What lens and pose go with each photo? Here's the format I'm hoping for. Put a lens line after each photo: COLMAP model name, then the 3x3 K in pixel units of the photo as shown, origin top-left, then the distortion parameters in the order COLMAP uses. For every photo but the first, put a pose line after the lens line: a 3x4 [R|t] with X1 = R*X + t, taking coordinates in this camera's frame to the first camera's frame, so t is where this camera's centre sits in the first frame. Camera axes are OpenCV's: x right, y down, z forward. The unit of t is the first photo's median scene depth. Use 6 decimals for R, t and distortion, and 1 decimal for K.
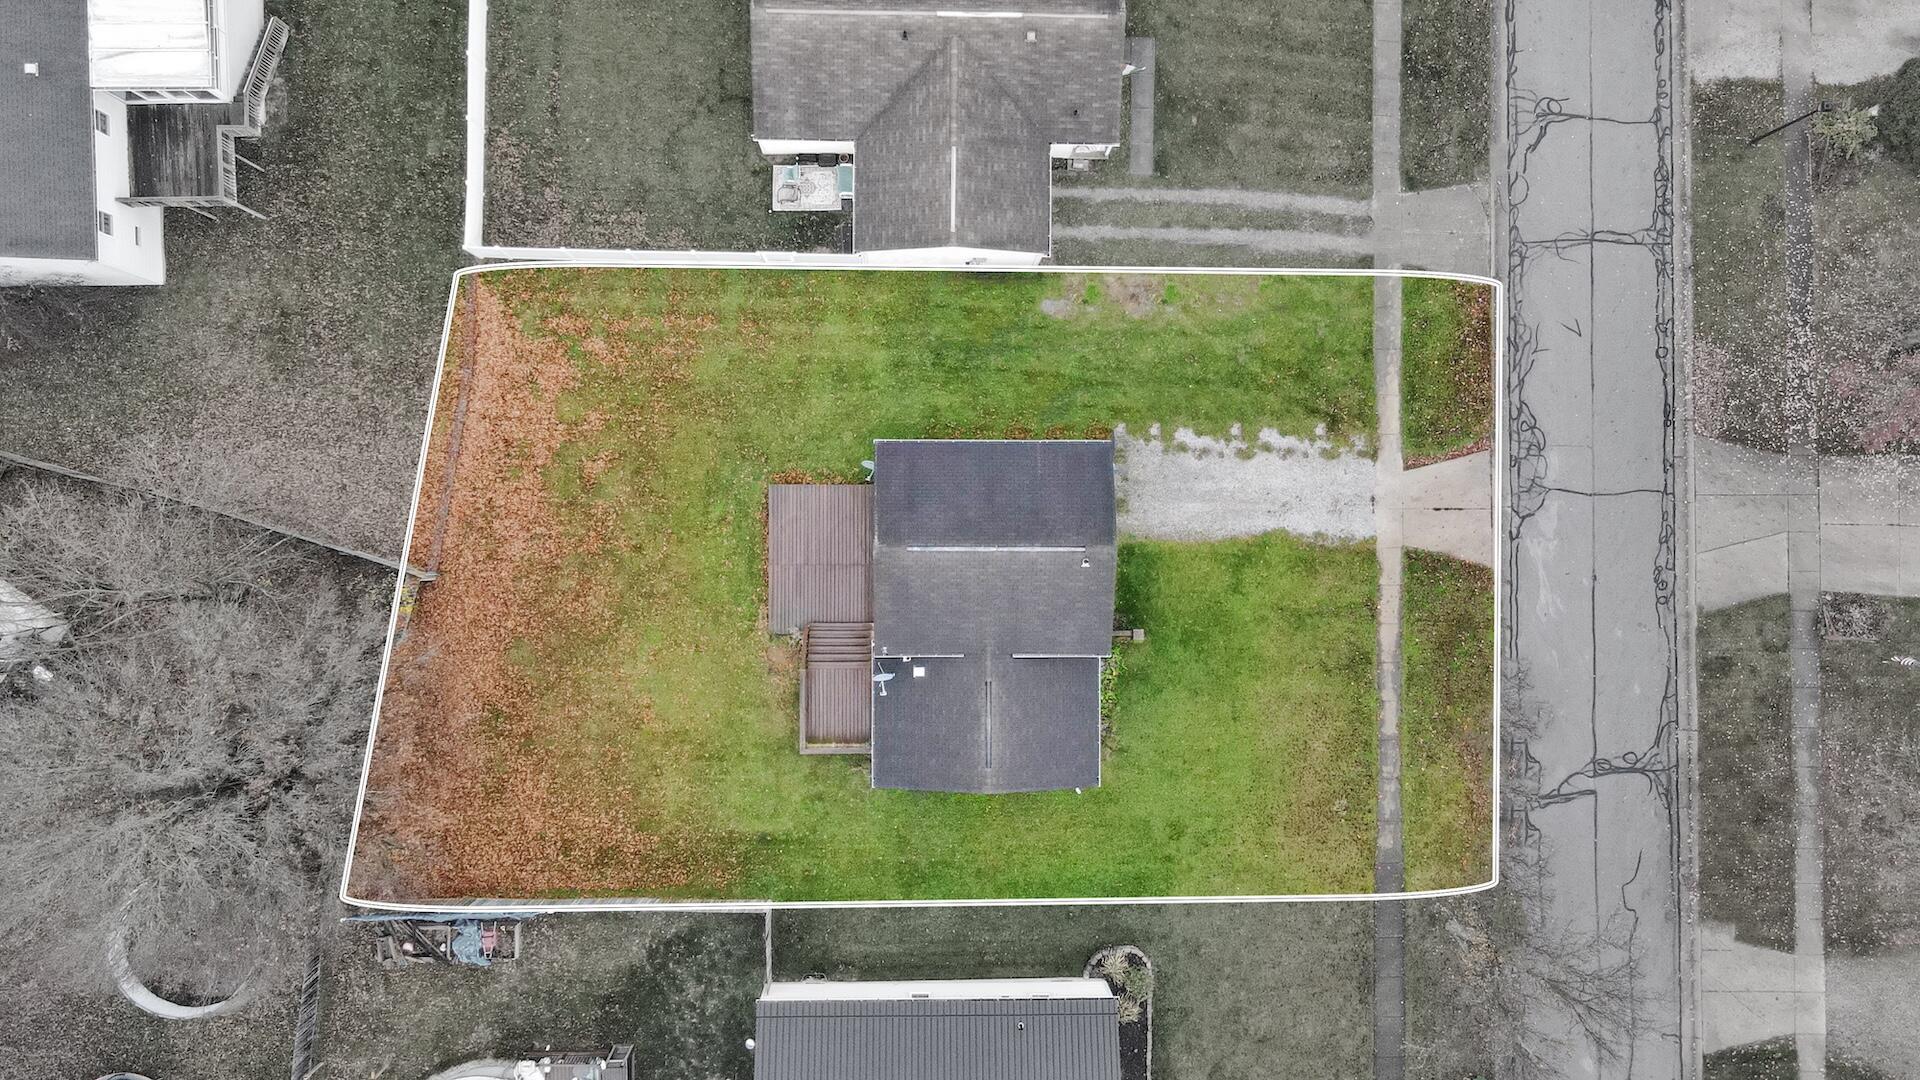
lens RADIAL K [[1416.3, 0, 960.0], [0, 1416.3, 540.0], [0, 0, 1]] dist [-0.040473, 0.096292]
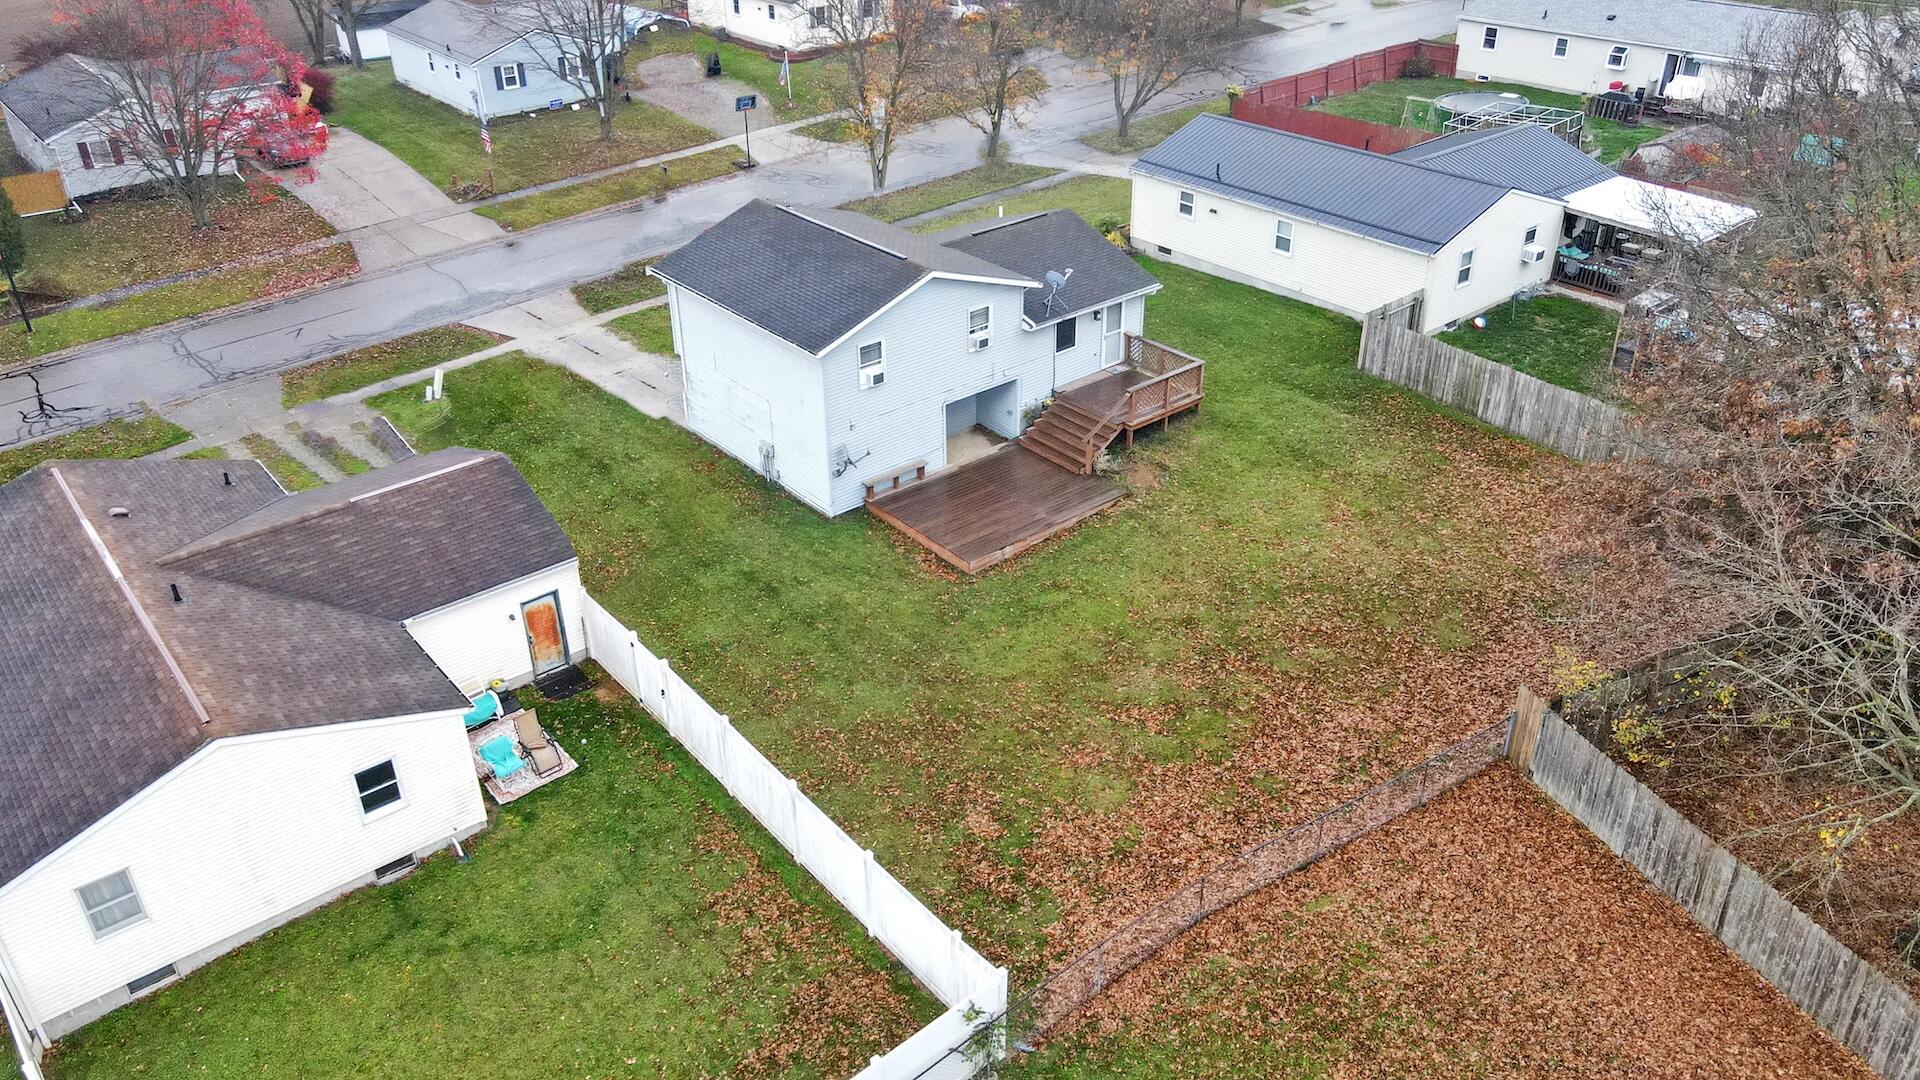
lens RADIAL K [[1416.3, 0, 960.0], [0, 1416.3, 540.0], [0, 0, 1]] dist [-0.040473, 0.096292]
pose [[-0.641085, -0.415327, 0.645378, -0.517661], [0.767457, -0.351841, 0.535928, -0.365974], [0.004485, 0.838875, 0.544305, 0.609814]]
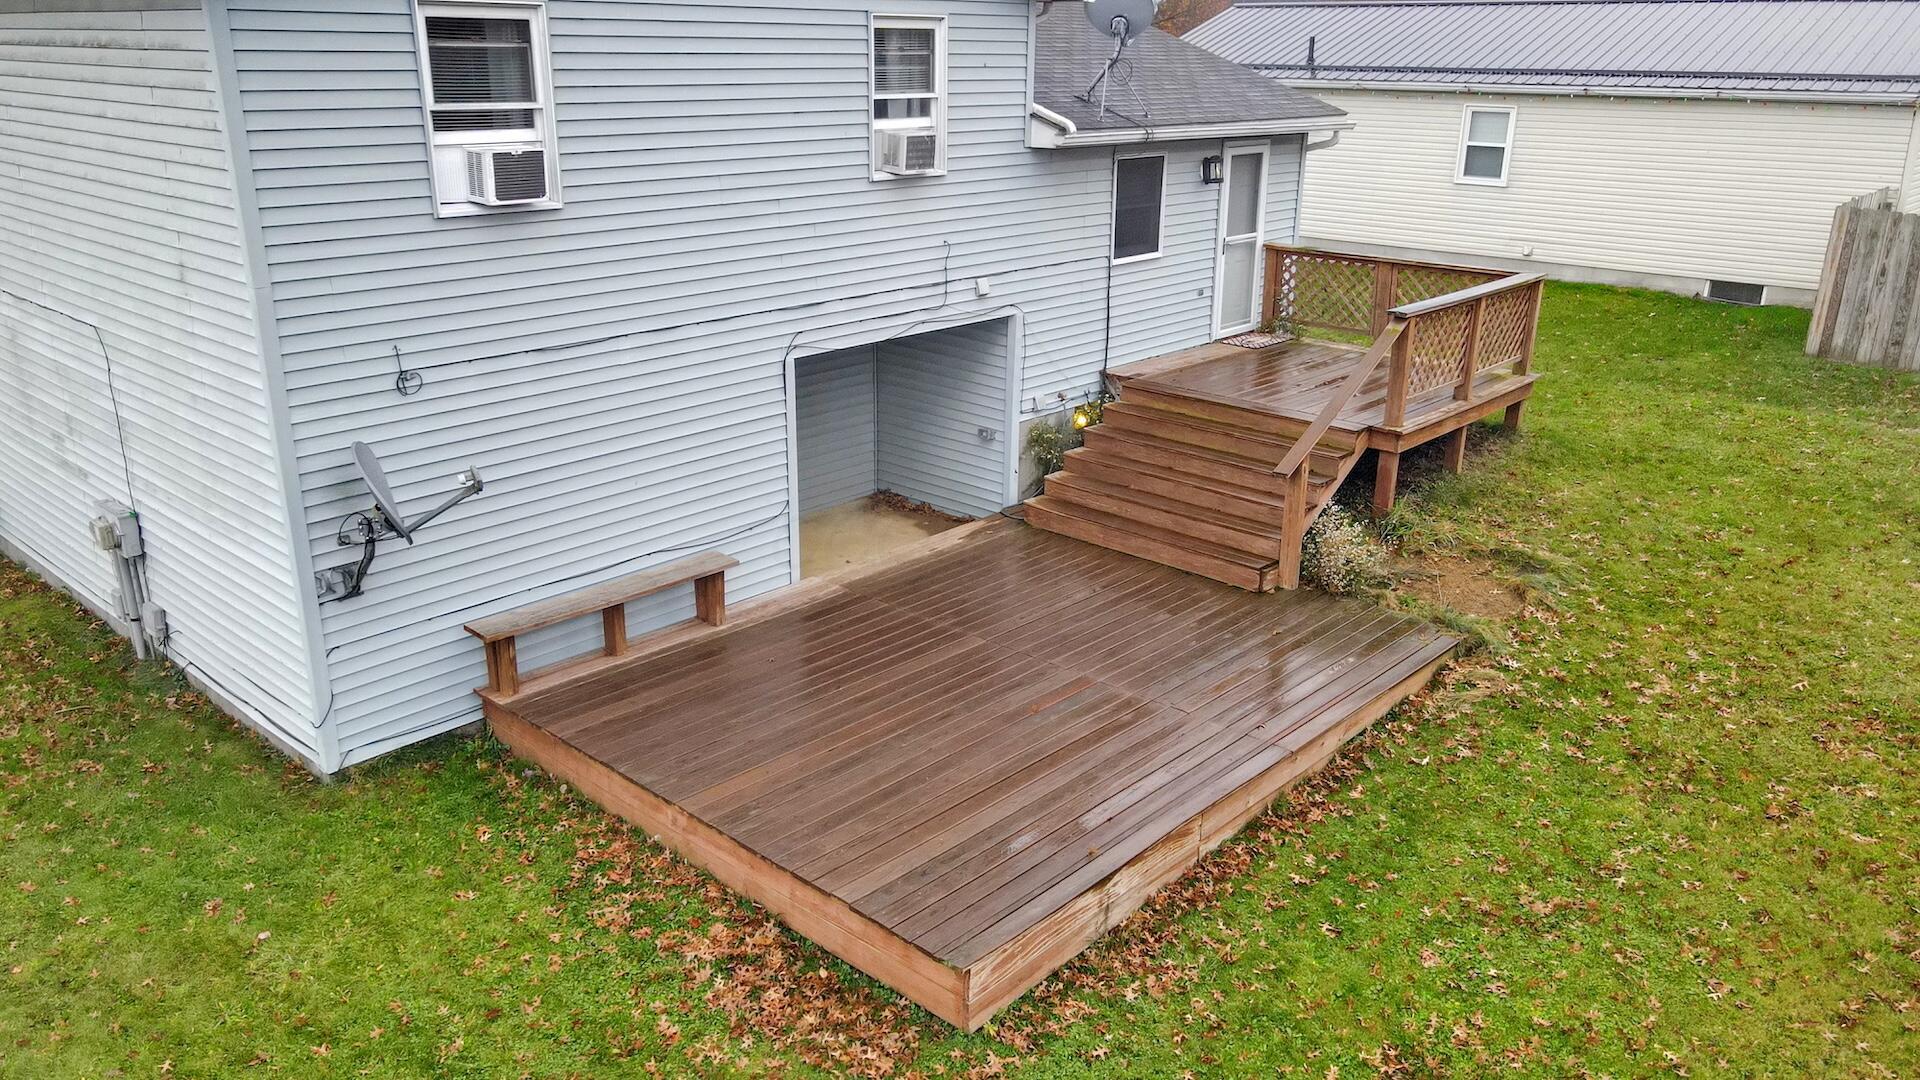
lens RADIAL K [[1416.3, 0, 960.0], [0, 1416.3, 540.0], [0, 0, 1]] dist [-0.040473, 0.096292]
pose [[-0.740398, -0.268379, 0.616266, -0.172449], [0.671615, -0.258155, 0.694471, -0.095673], [-0.027290, 0.928078, 0.371384, 0.889975]]
